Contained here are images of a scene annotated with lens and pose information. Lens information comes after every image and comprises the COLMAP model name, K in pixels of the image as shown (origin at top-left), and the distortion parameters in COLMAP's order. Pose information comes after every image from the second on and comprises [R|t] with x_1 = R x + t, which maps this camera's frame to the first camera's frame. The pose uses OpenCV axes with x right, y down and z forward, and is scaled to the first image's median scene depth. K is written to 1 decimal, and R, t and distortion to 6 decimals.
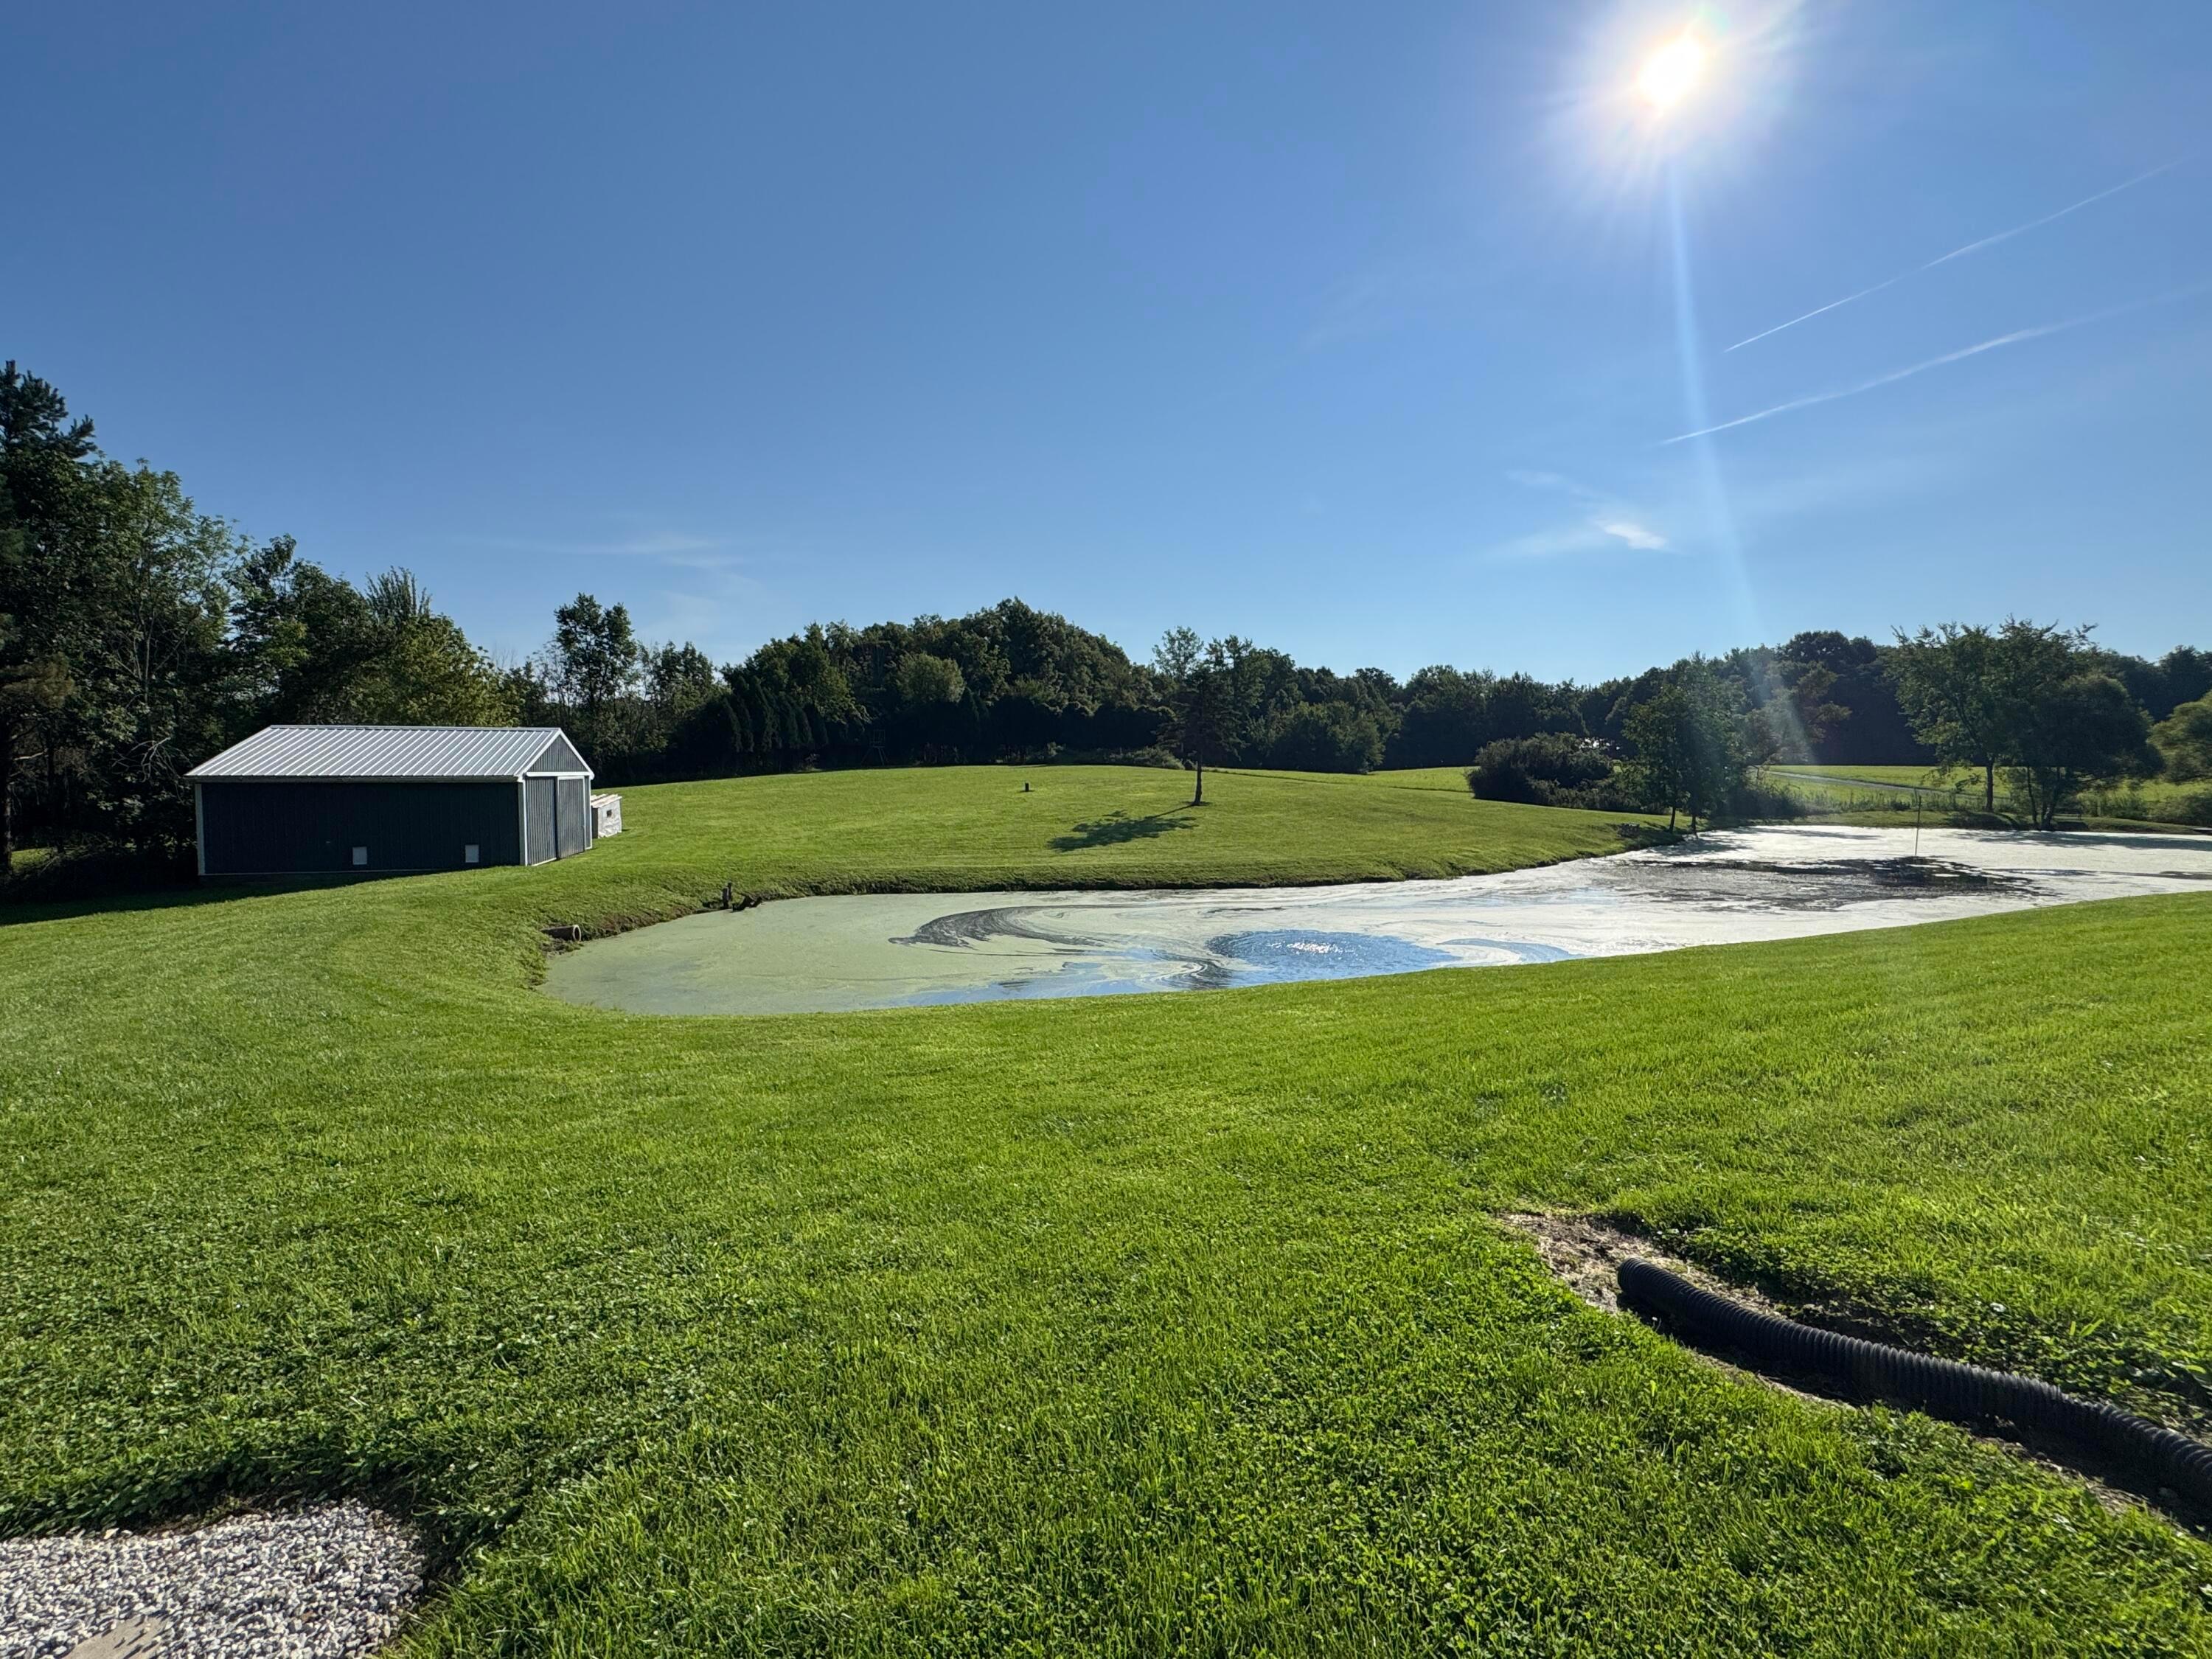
lens RADIAL K [[1029.2, 0, 1104.6], [0, 1029.2, 819.6], [0, 0, 1]] dist [-0.002331, -0.000887]
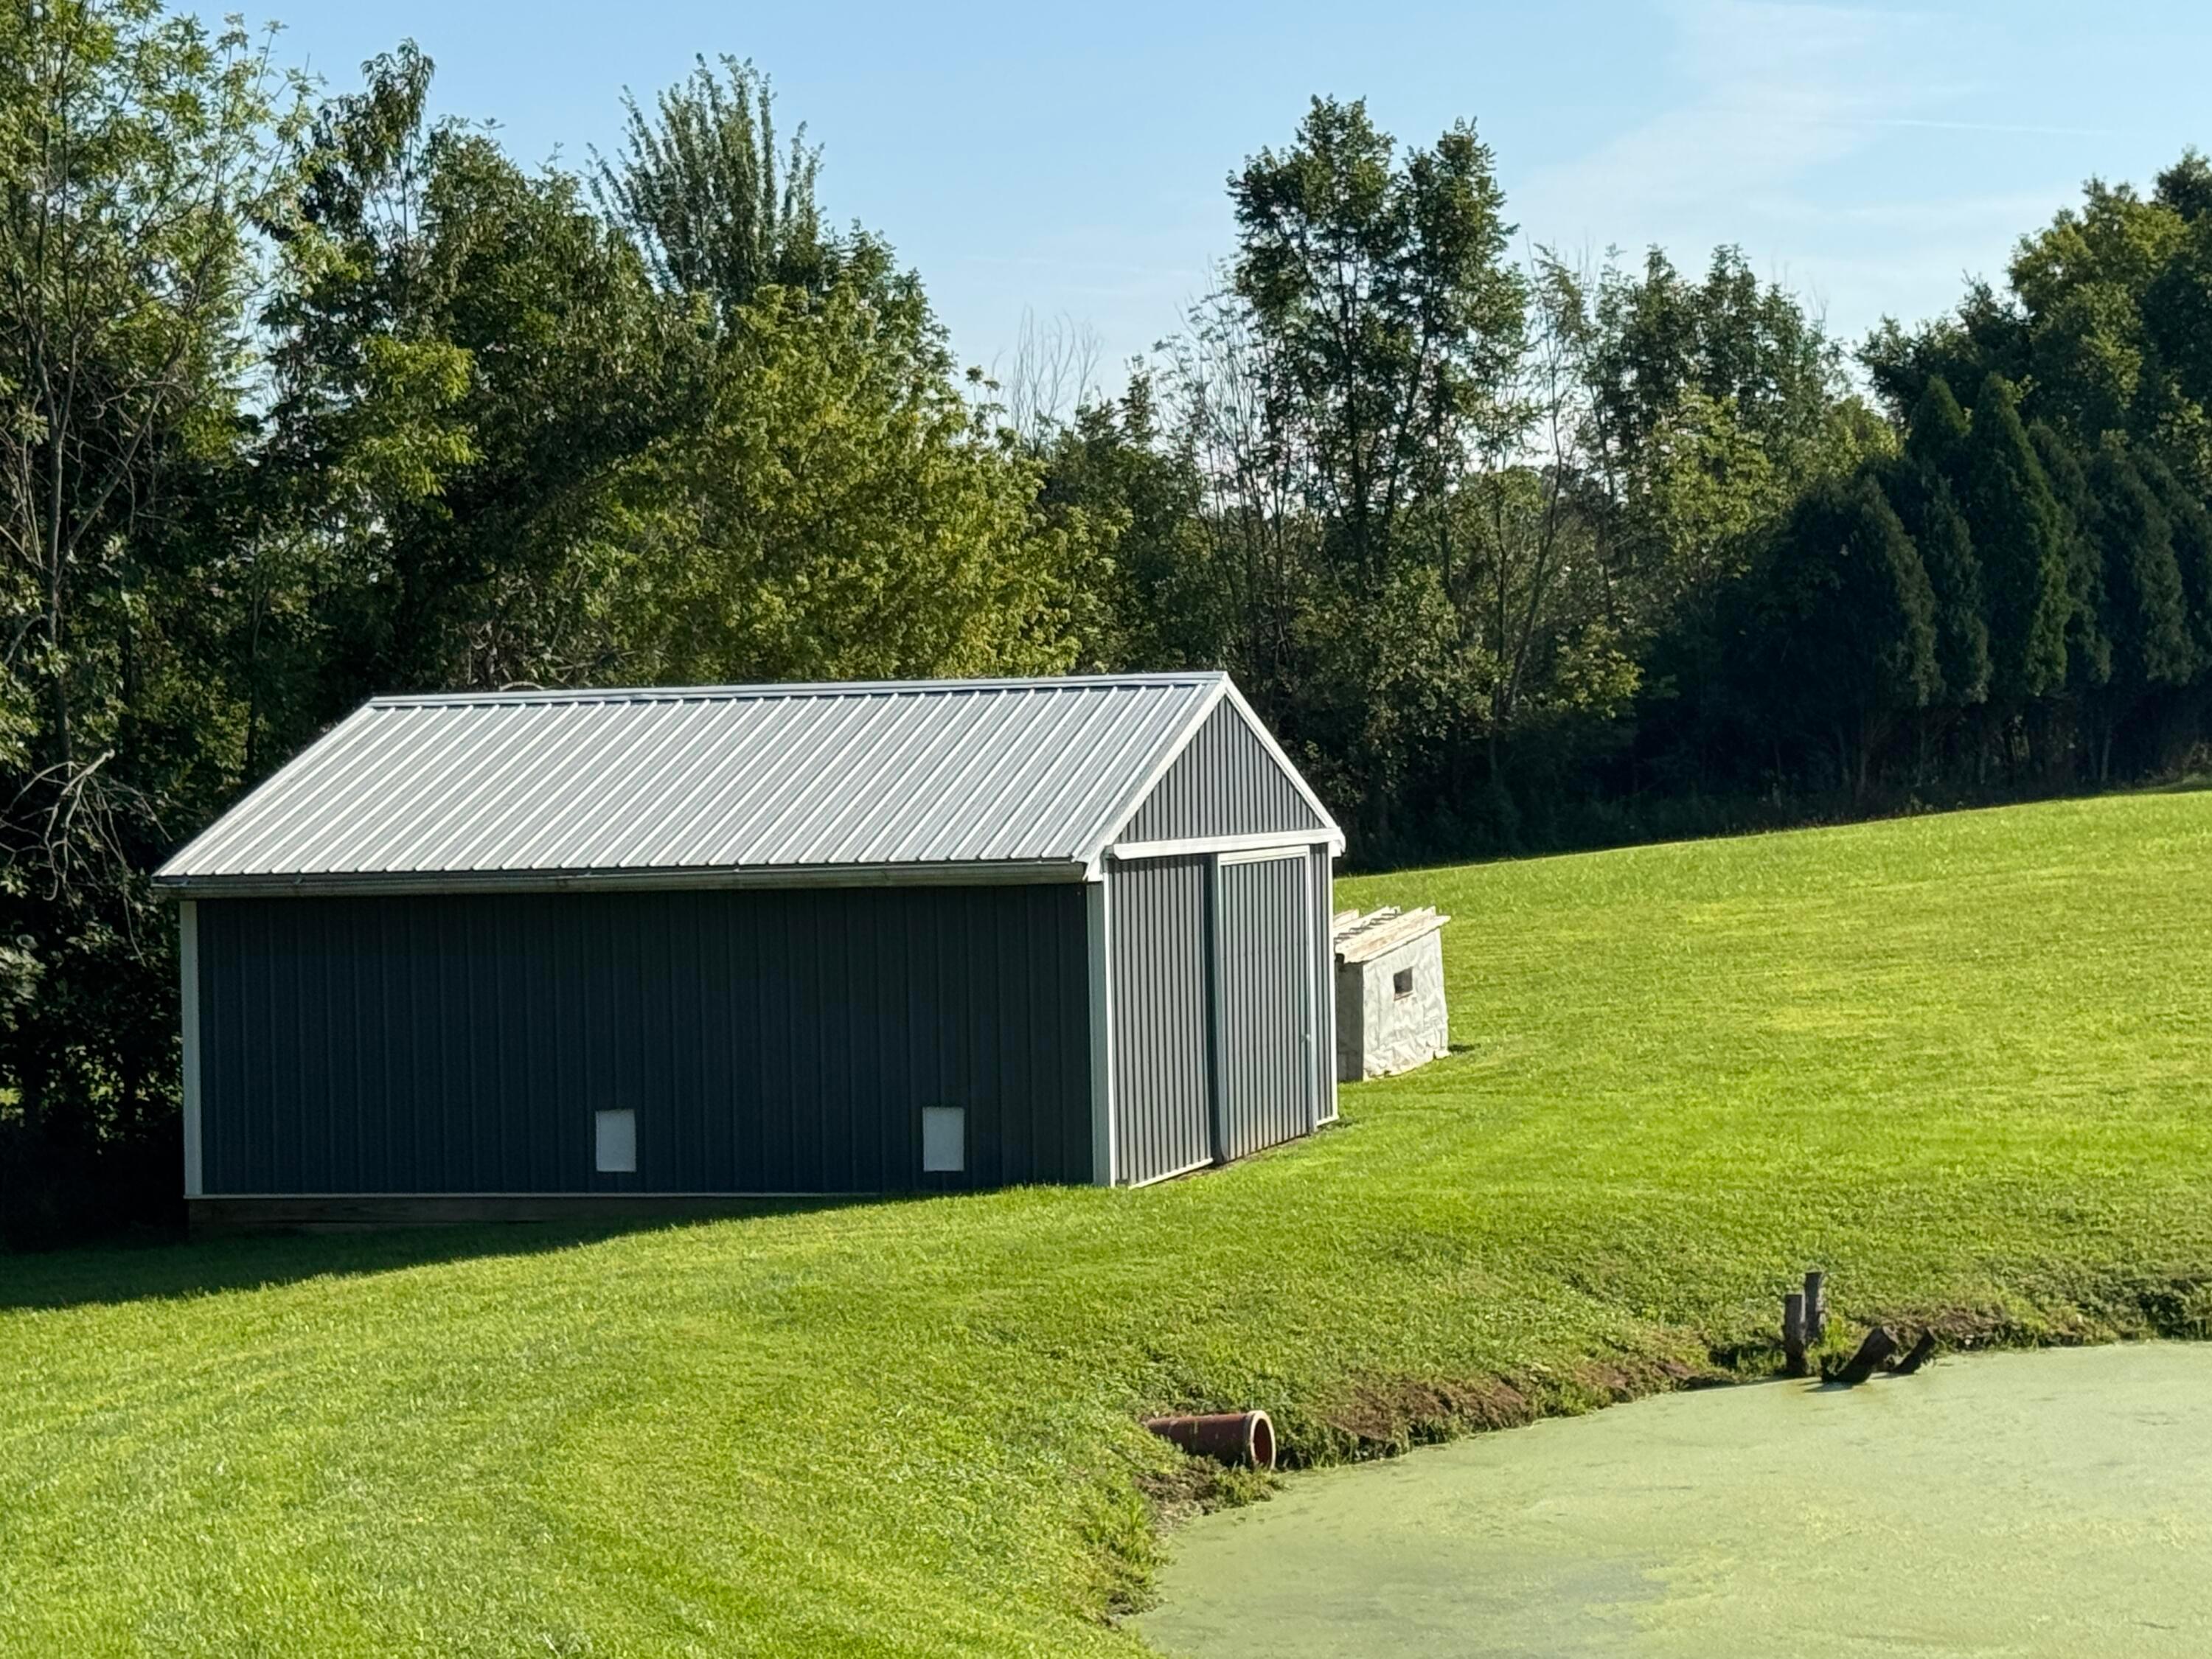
lens RADIAL K [[4783.9, 0, 1105.5], [0, 4783.9, 830.1], [0, 0, 1]] dist [0.136755, 0.063025]
pose [[0.867471, -0.015538, -0.497246, 0.061503], [0.000215, 0.999524, -0.030859, -0.009082], [0.497488, 0.026663, 0.867061, -0.093727]]
